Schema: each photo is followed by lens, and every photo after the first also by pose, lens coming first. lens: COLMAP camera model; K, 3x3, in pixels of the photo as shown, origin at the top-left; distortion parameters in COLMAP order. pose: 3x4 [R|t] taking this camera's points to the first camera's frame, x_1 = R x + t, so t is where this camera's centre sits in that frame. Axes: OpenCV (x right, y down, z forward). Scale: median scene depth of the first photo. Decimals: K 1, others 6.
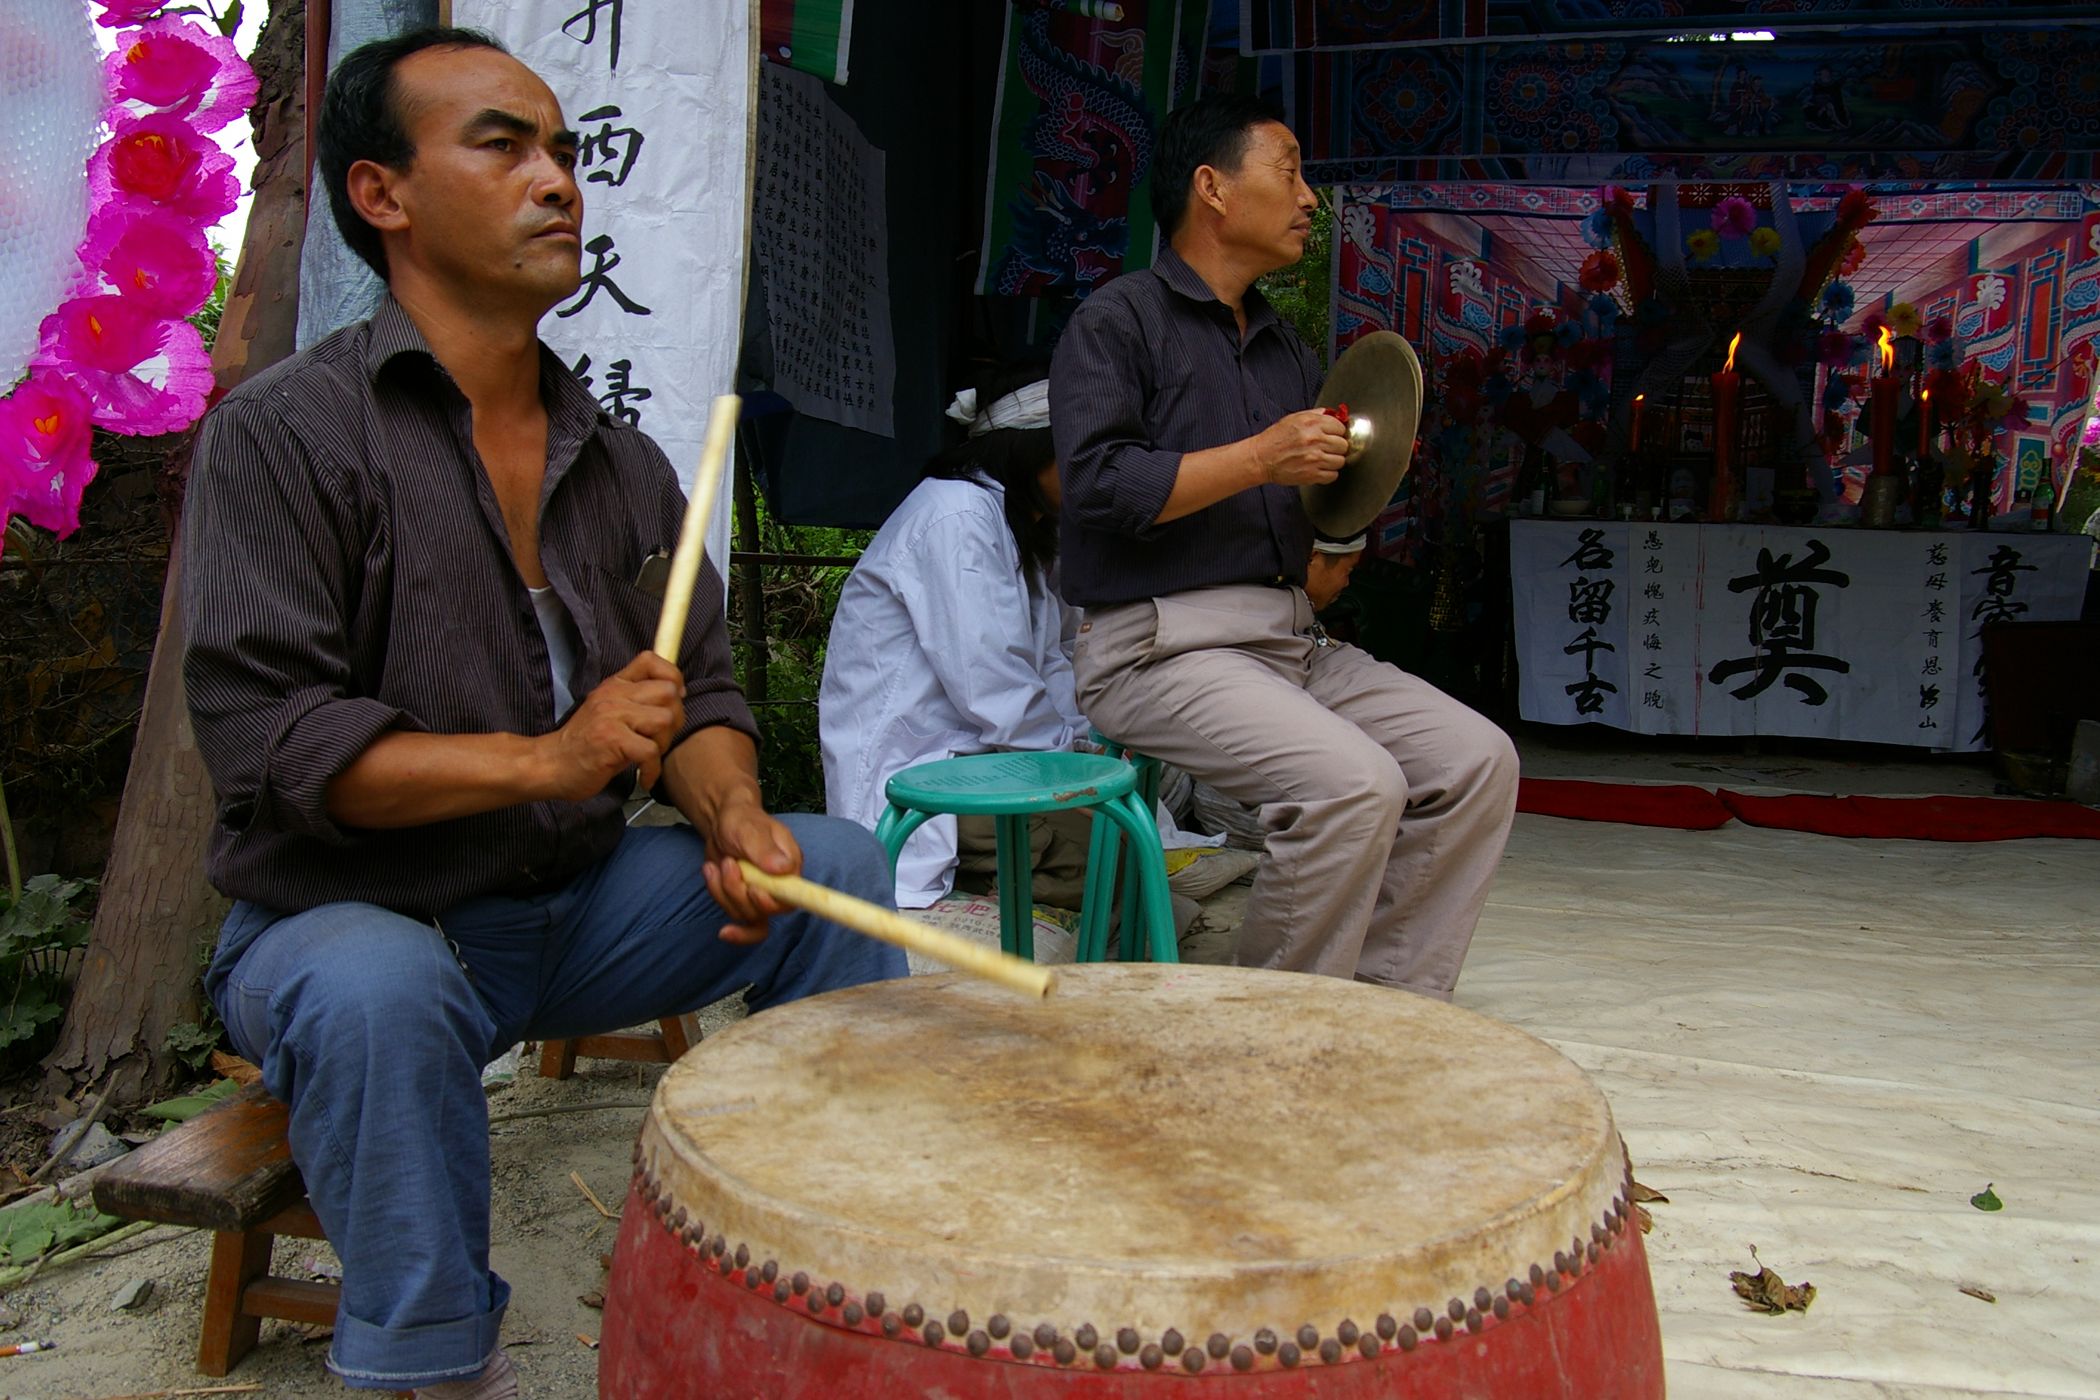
lens RADIAL K [[1563.4, 0, 1050.0], [0, 1563.4, 700.0], [0, 0, 1]] dist [-0.074990, 0.000131]
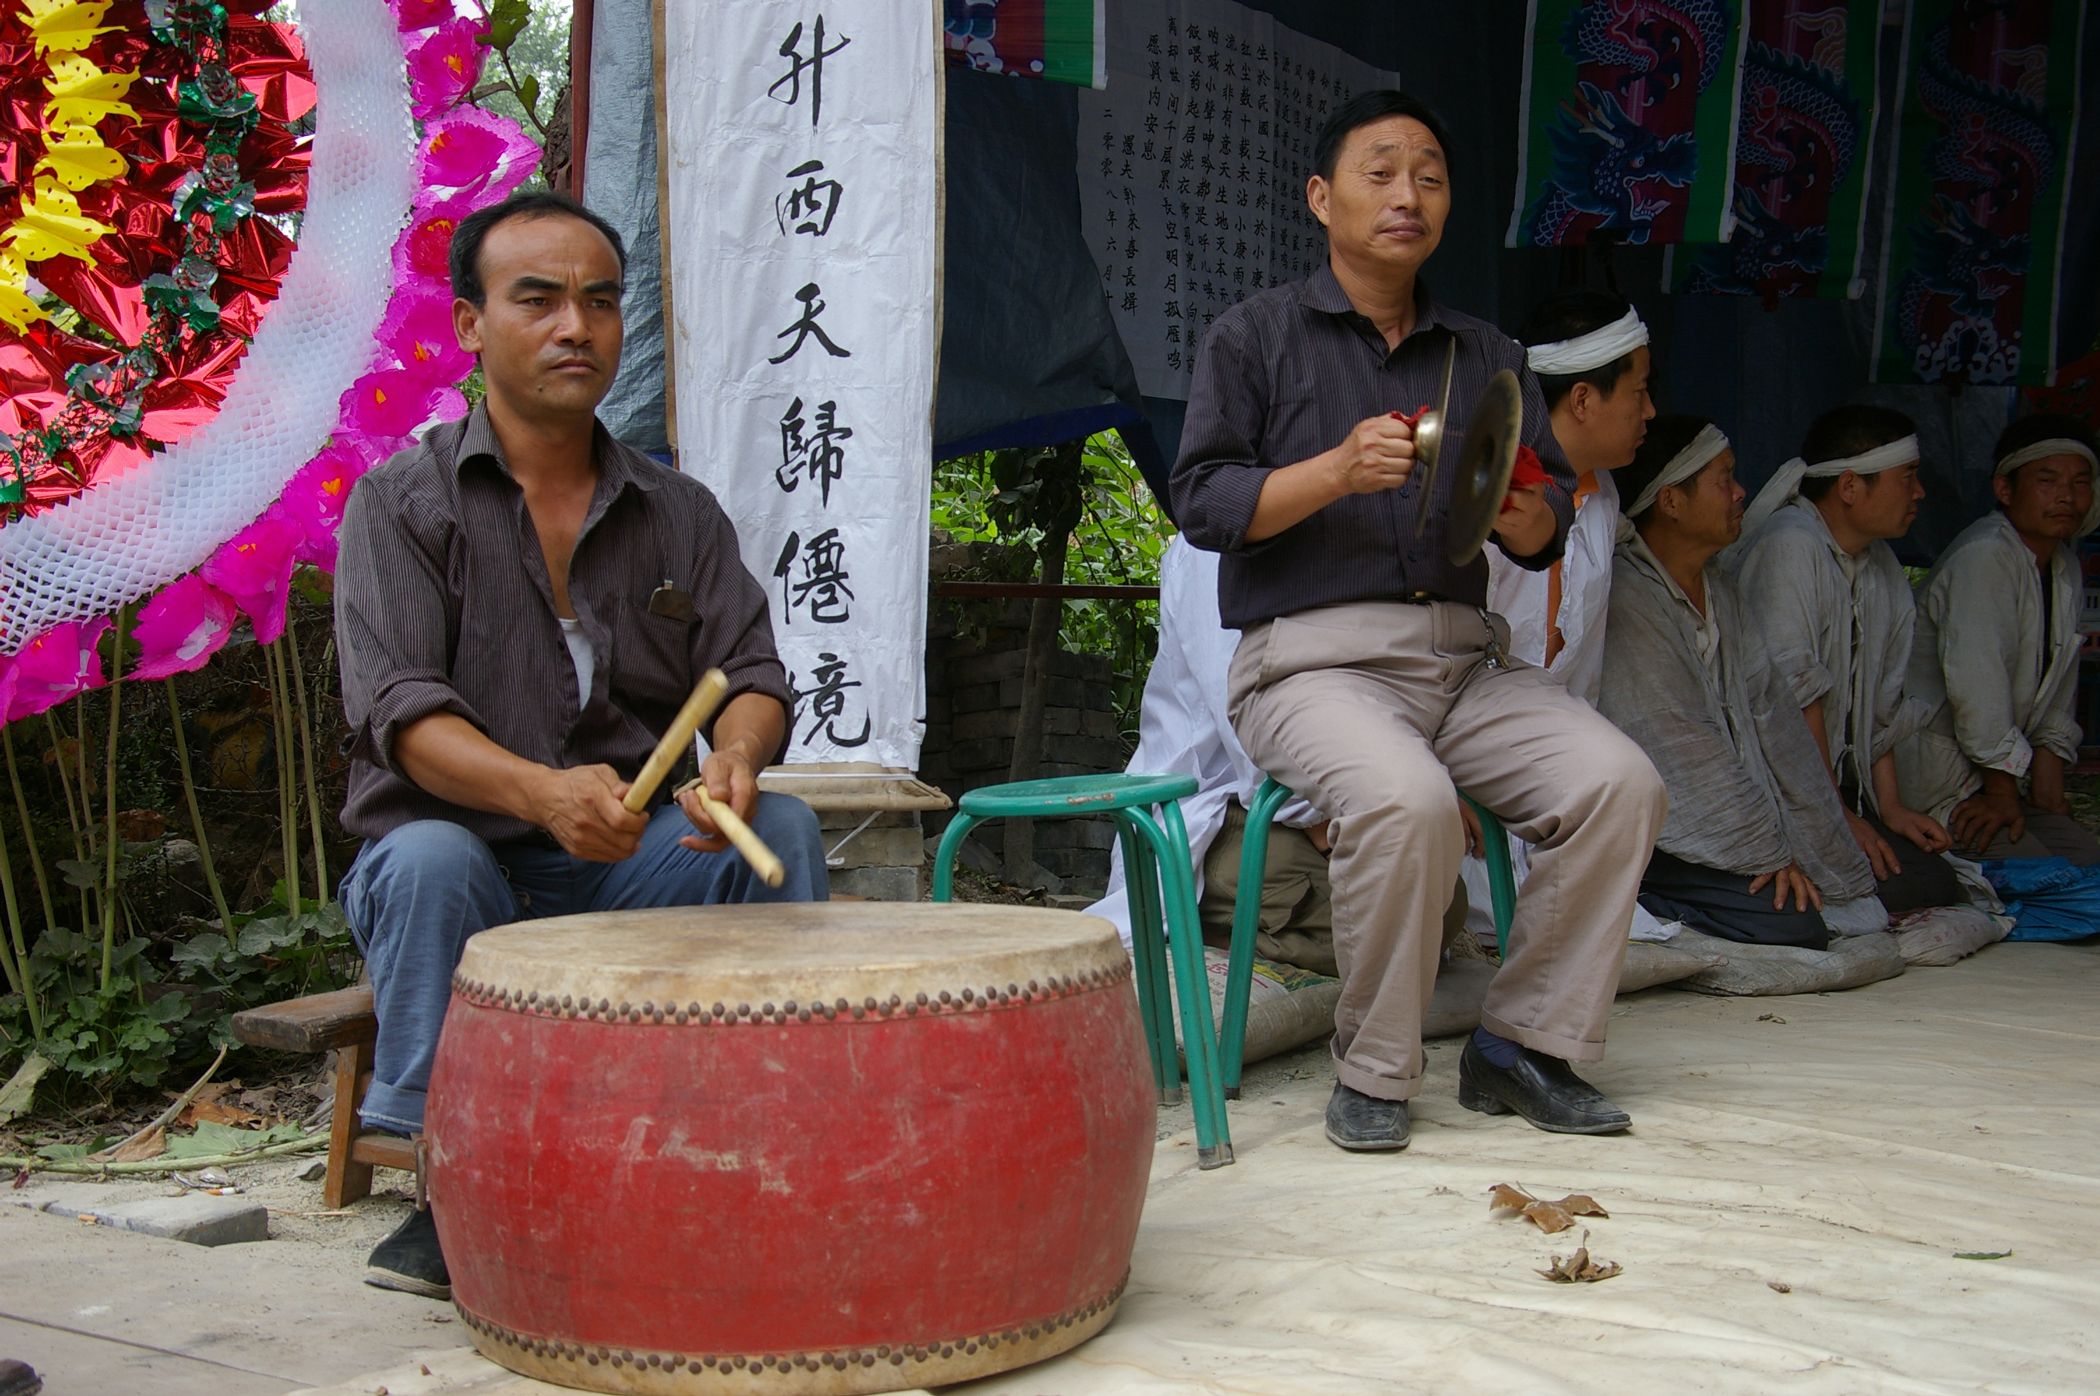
lens RADIAL K [[2535.1, 0, 1050.0], [0, 2535.1, 698.0], [0, 0, 1]] dist [-0.036826, 0.016198]
pose [[0.907965, -0.006909, -0.418989, 0.581551], [-0.015912, 0.998575, -0.050948, 0.065212], [0.418743, 0.052926, 0.906561, -0.479138]]
